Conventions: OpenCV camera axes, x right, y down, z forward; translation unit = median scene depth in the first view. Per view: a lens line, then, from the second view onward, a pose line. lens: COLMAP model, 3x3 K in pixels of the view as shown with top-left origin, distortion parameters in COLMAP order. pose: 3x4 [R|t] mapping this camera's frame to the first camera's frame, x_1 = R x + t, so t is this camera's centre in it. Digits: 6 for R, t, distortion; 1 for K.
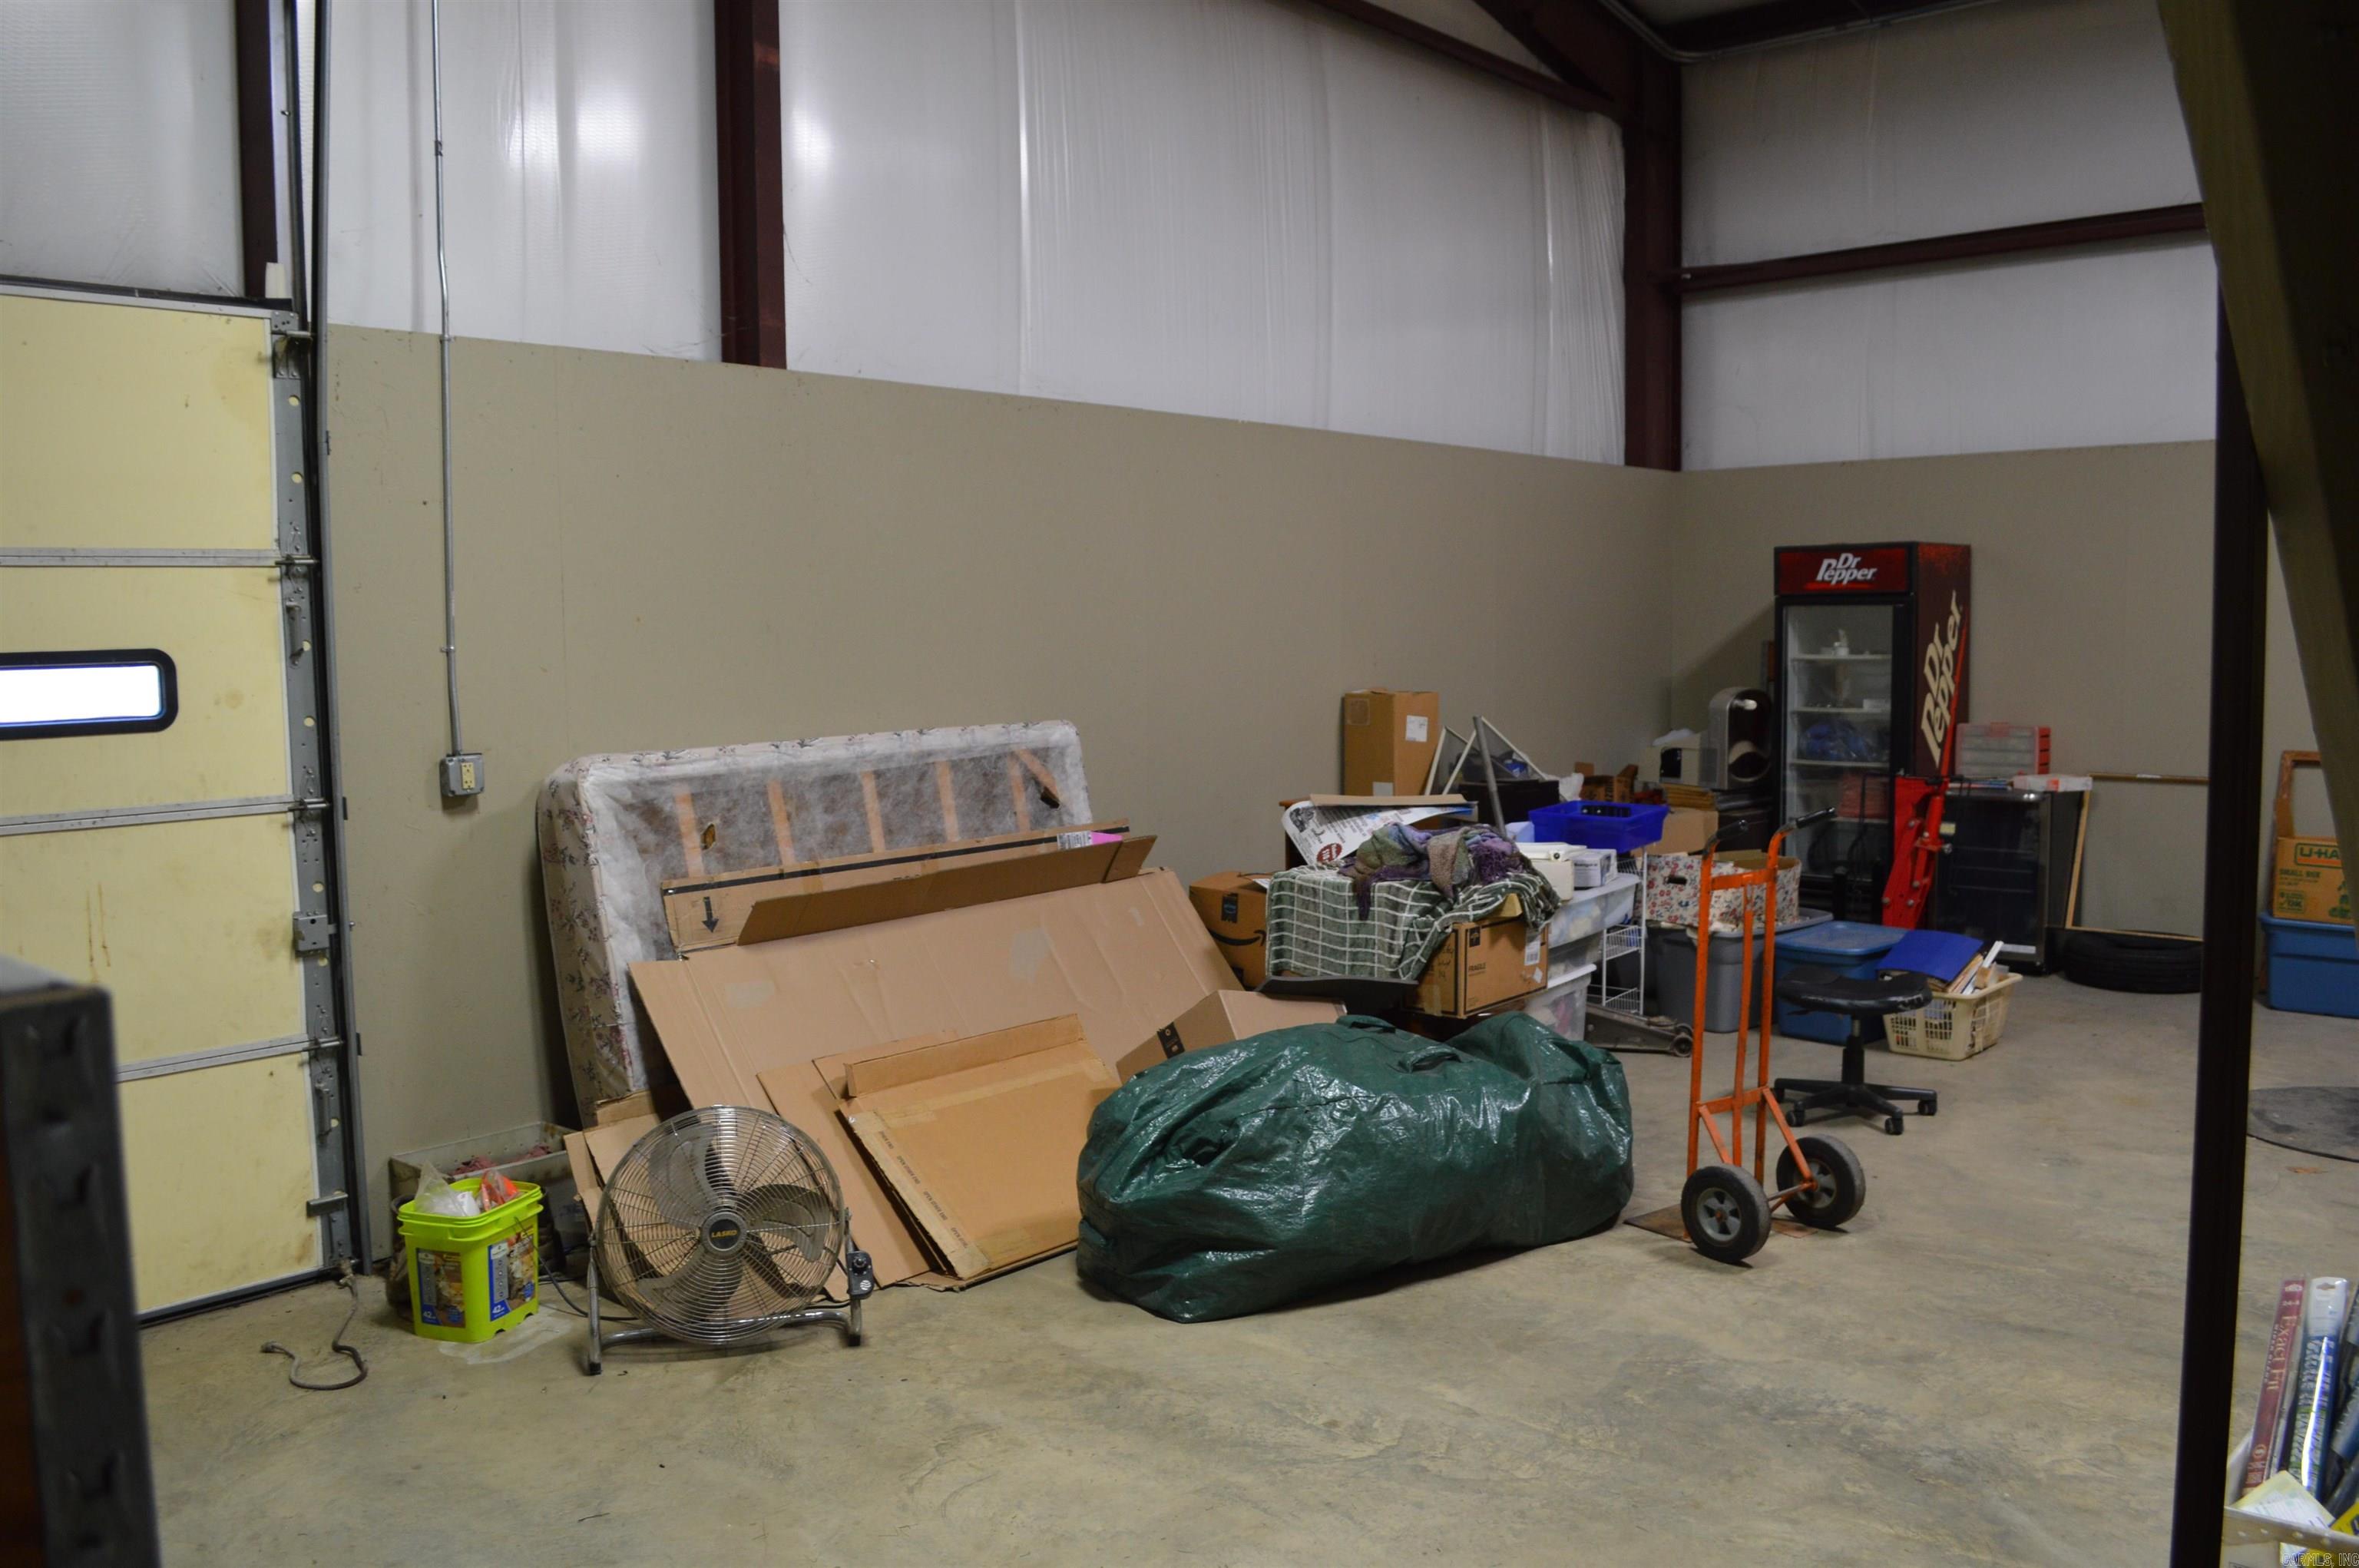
lens RADIAL K [[1881.6, 0, 1169.3], [0, 1881.6, 788.3], [0, 0, 1]] dist [-0.075731, 0.004555]
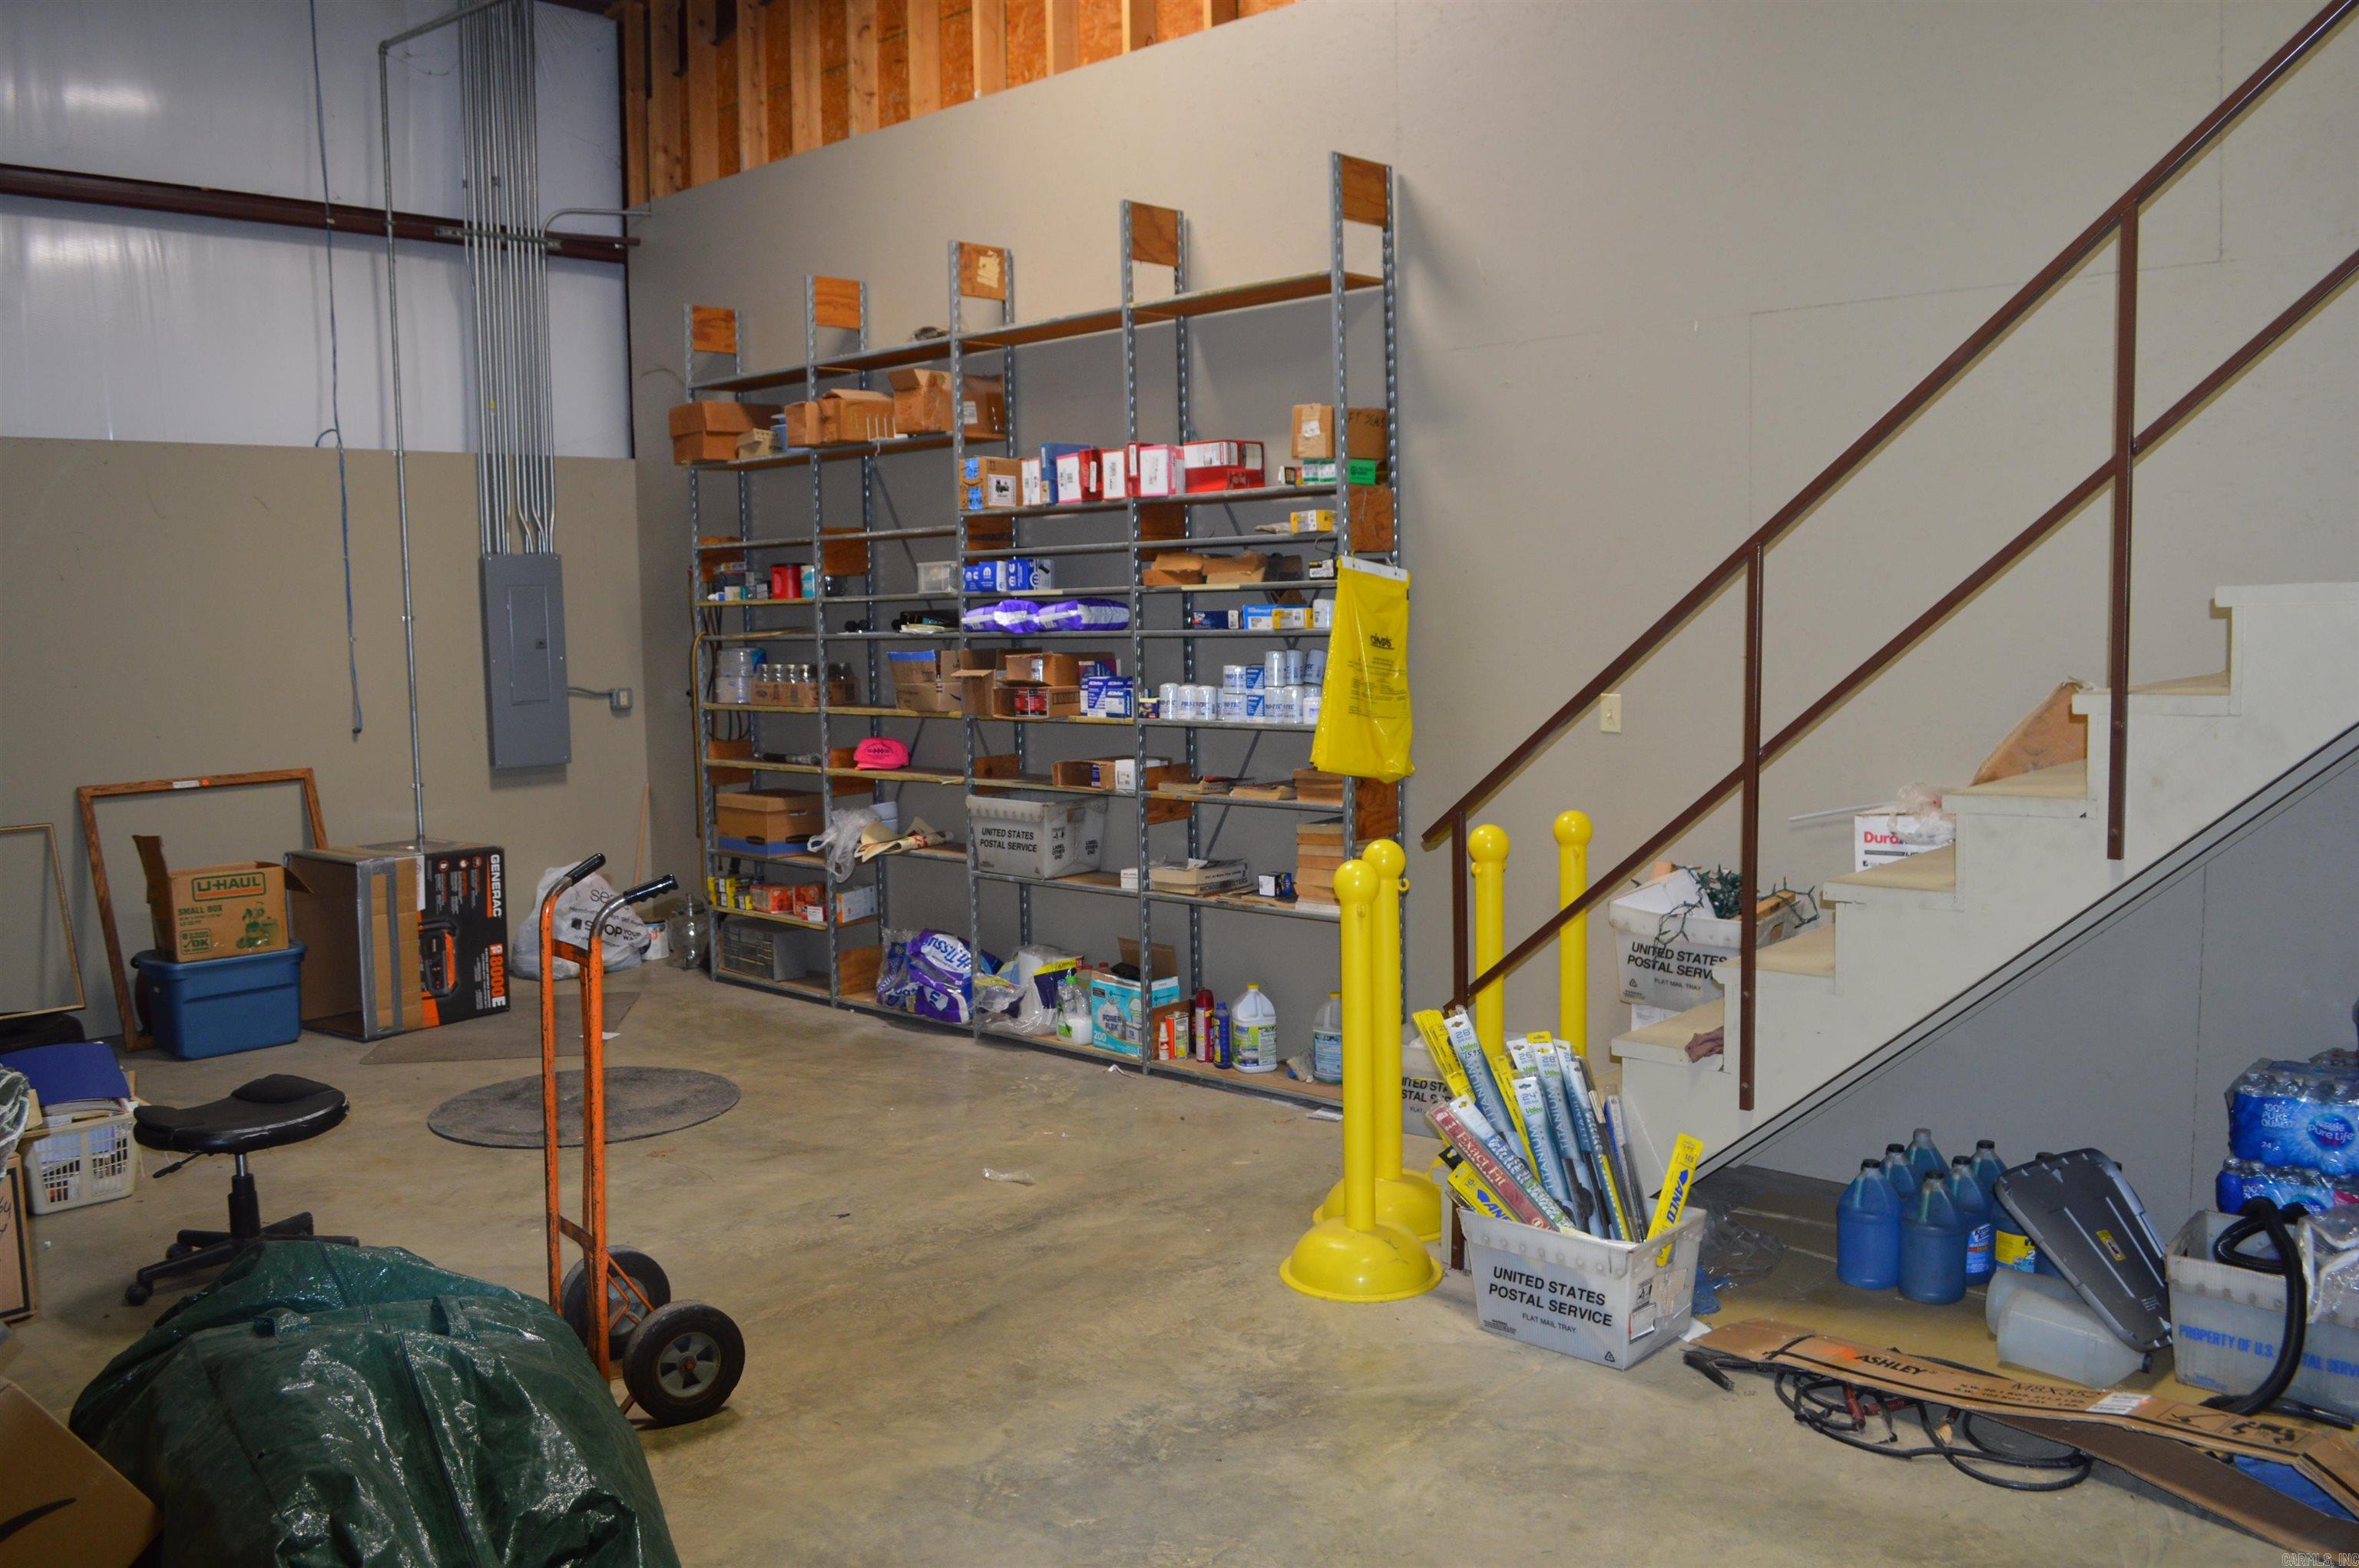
lens RADIAL K [[1881.6, 0, 1172.5], [0, 1881.6, 786.9], [0, 0, 1]] dist [-0.075731, 0.004555]
pose [[0.020983, -0.079250, 0.996634, -0.527725], [0.104402, 0.991577, 0.076650, -0.062490], [-0.994314, 0.102442, 0.029080, 0.826263]]
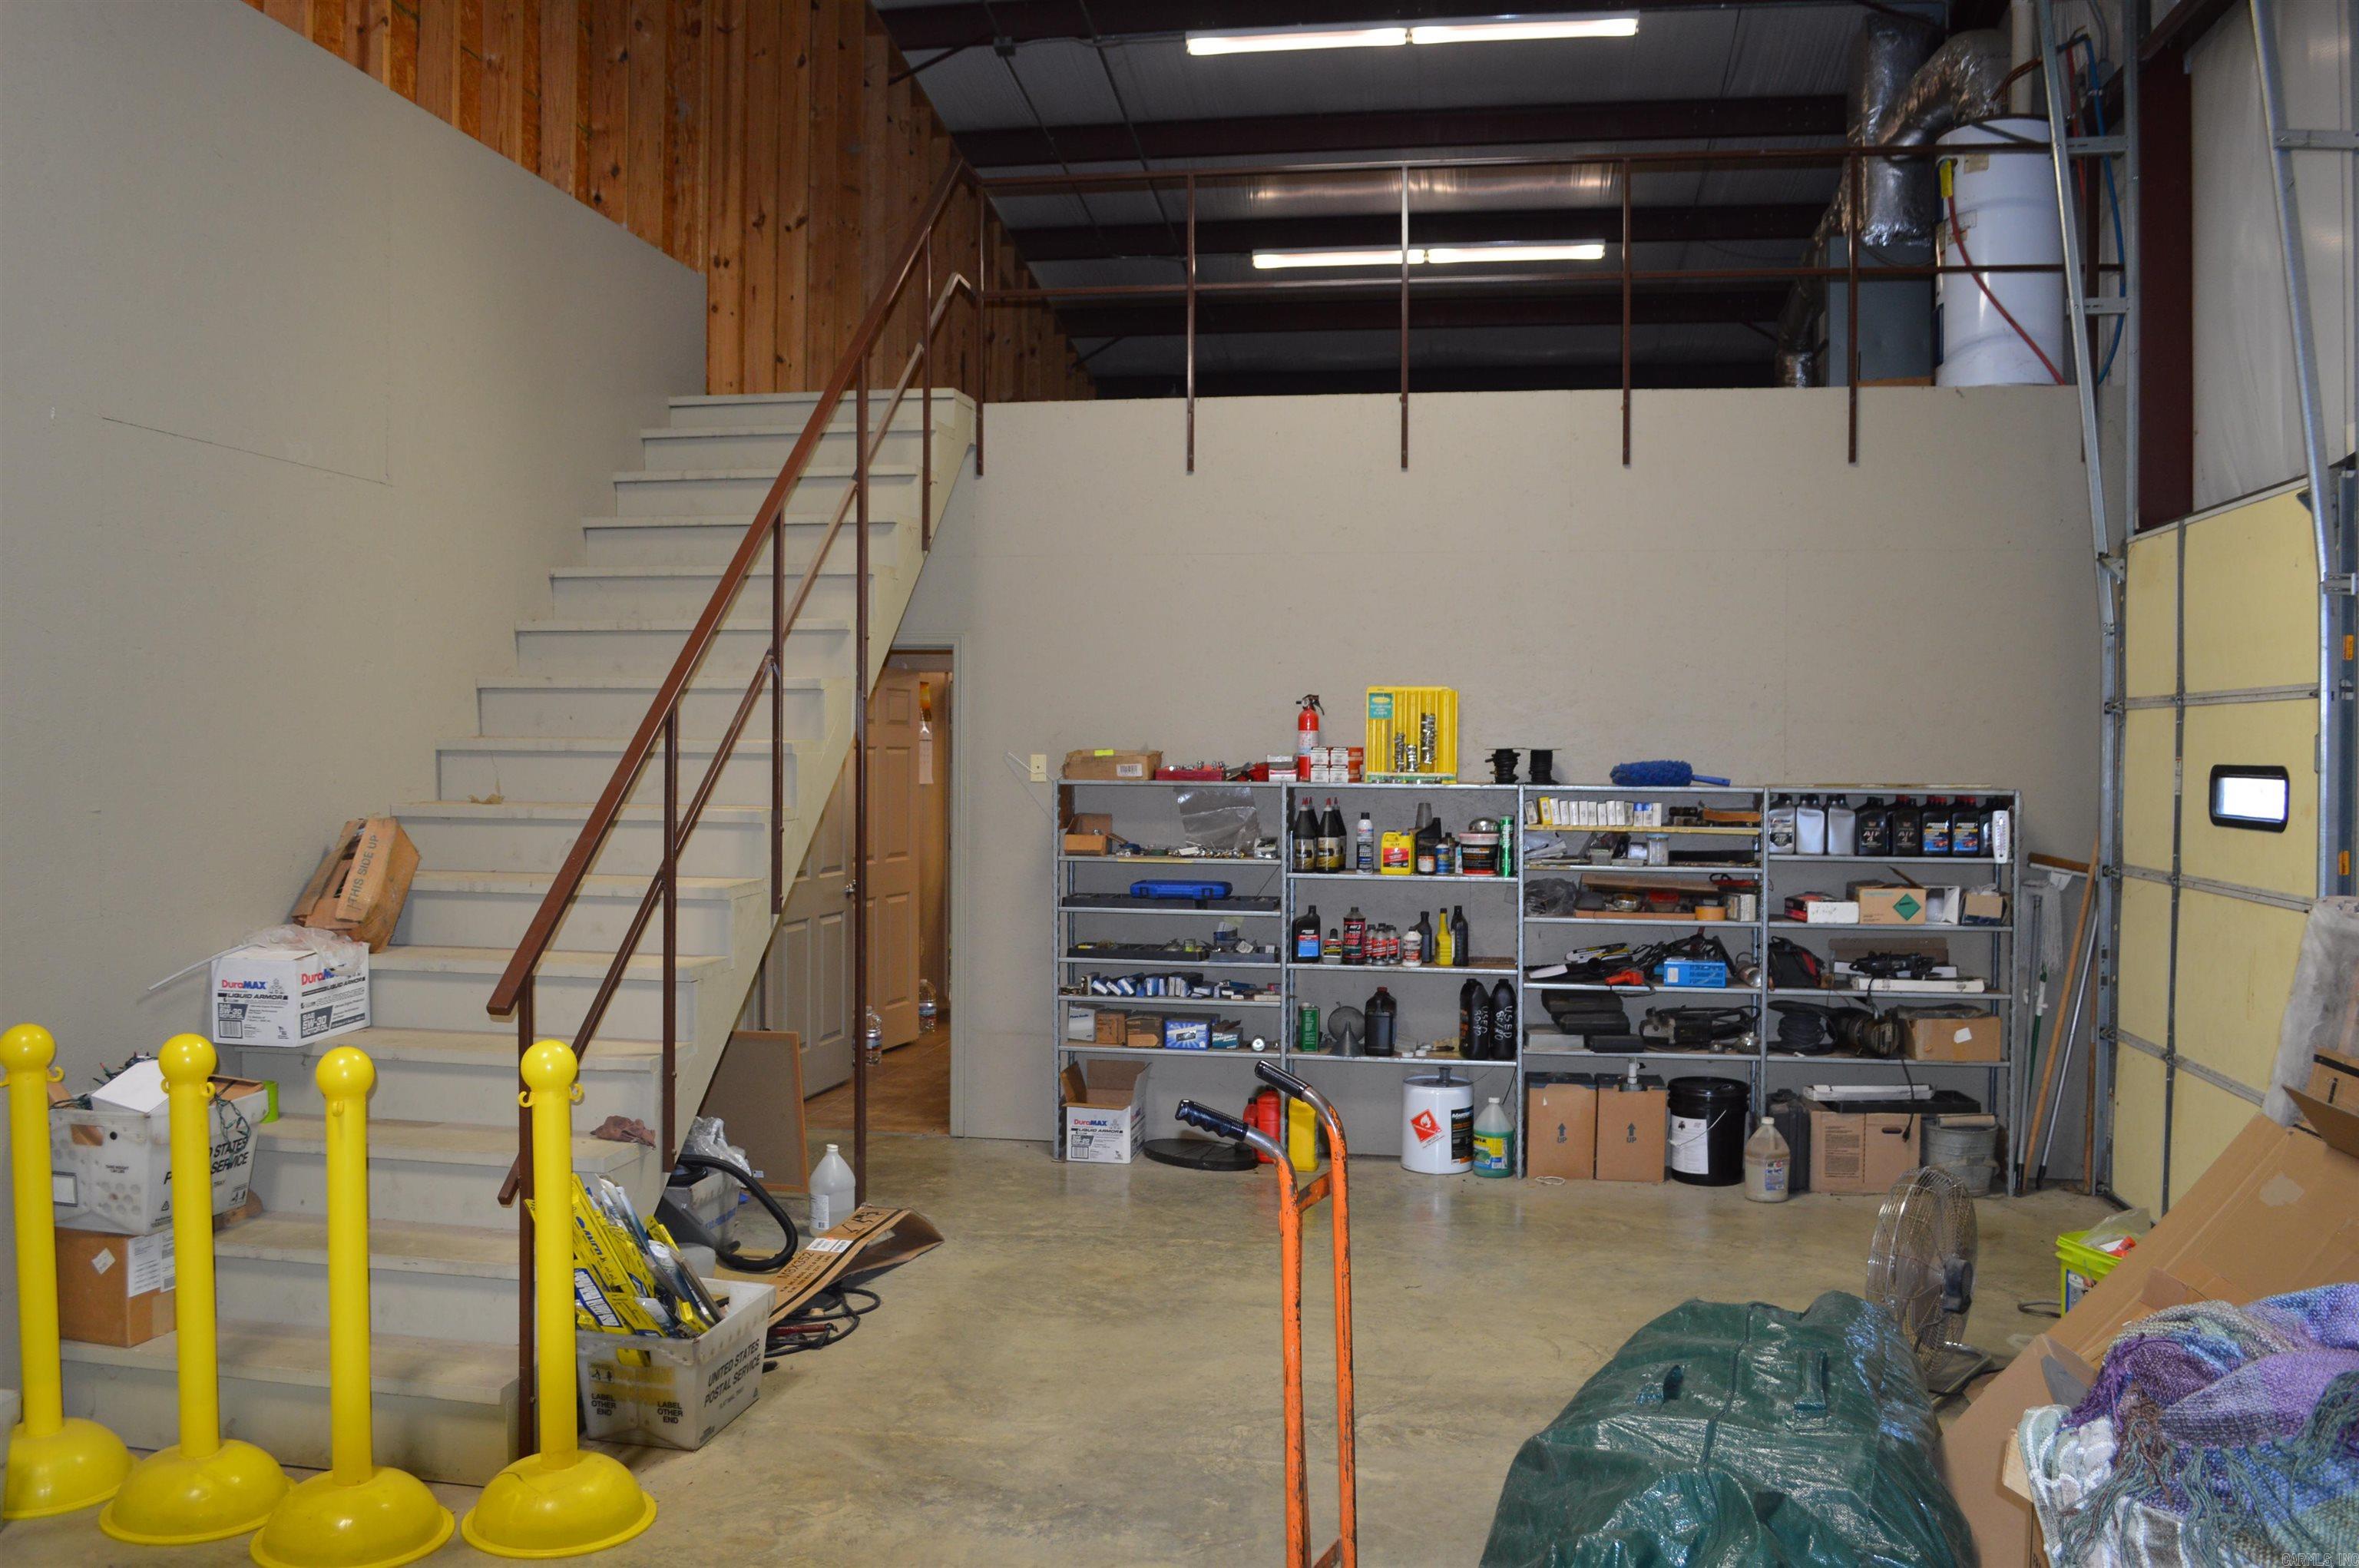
lens RADIAL K [[1881.6, 0, 1177.0], [0, 1881.6, 778.7], [0, 0, 1]] dist [-0.075731, 0.004555]
pose [[-0.844645, 0.017083, -0.535054, 0.752549], [-0.043542, 0.993987, 0.100472, -0.162525], [0.533553, 0.108160, -0.838822, 1.671578]]
